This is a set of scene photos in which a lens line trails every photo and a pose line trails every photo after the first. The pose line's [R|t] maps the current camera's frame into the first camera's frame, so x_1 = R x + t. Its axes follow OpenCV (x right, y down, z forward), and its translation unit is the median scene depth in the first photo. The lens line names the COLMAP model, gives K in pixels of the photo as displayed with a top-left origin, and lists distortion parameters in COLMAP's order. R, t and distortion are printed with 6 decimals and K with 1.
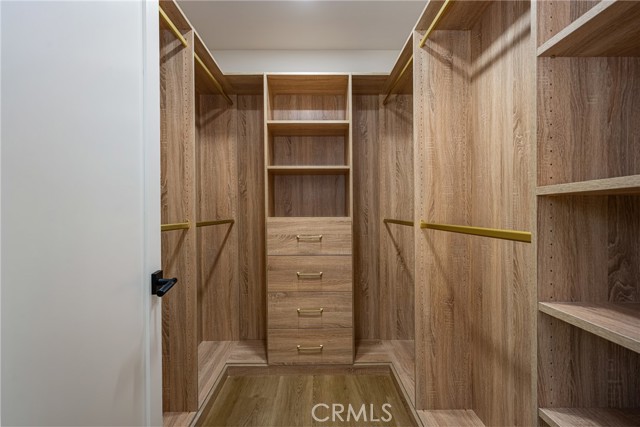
lens RADIAL K [[323.5, 0, 321.0], [0, 323.5, 215.3], [0, 0, 1]] dist [0.001057, 0.000054]
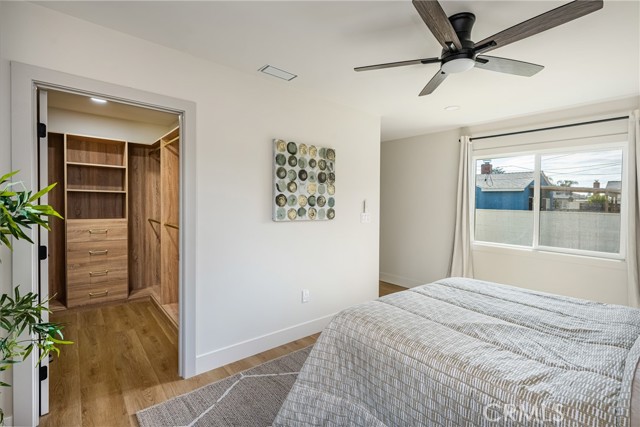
lens RADIAL K [[293.2, 0, 320.7], [0, 293.2, 212.5], [0, 0, 1]] dist [0.000679, -0.000098]
pose [[0.769622, -0.000156, 0.638499, -0.122313], [-0.021257, 0.999439, 0.025866, -0.098299], [-0.638145, -0.033479, 0.769188, -0.977607]]
